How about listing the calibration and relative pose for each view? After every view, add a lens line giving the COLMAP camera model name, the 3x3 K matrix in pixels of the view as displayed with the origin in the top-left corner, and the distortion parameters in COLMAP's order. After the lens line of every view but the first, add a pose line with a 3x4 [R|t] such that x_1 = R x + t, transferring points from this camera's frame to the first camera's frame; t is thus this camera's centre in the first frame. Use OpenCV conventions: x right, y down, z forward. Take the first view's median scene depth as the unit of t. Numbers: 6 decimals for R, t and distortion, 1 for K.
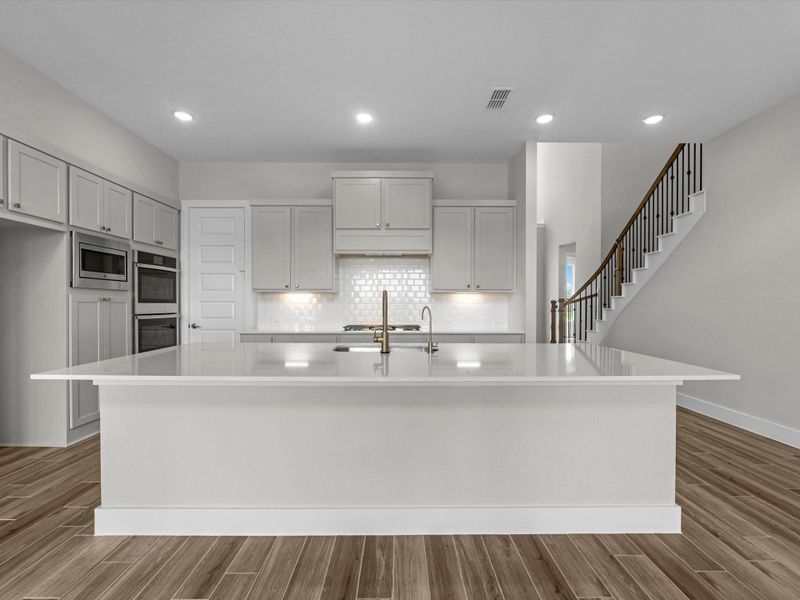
lens RADIAL K [[367.3, 0, 400.8], [0, 367.3, 307.9], [0, 0, 1]] dist [-0.004481, -0.000214]
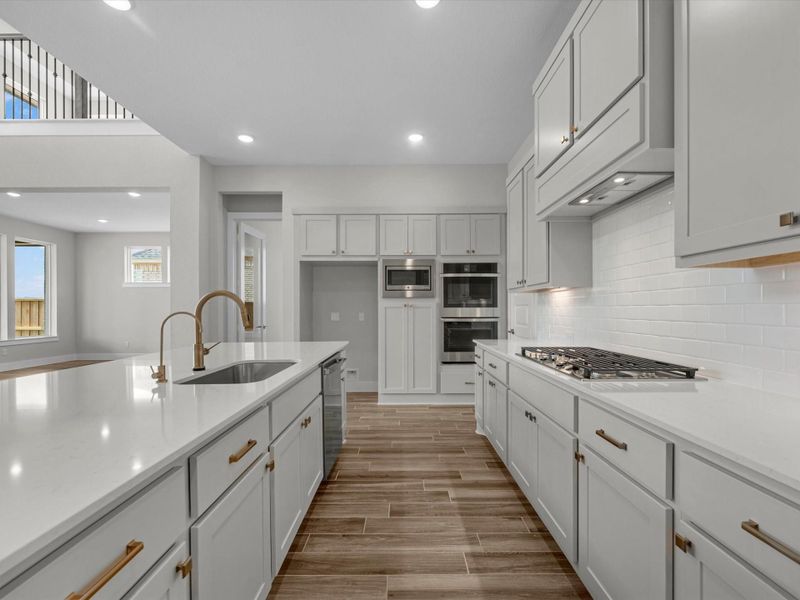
lens RADIAL K [[367.3, 0, 400.8], [0, 367.3, 307.9], [0, 0, 1]] dist [-0.004481, -0.000214]
pose [[-0.006775, -0.008788, -0.999938, 0.453480], [-0.008113, 0.999929, -0.008733, -0.001789], [0.999944, 0.008053, -0.006846, 0.868830]]
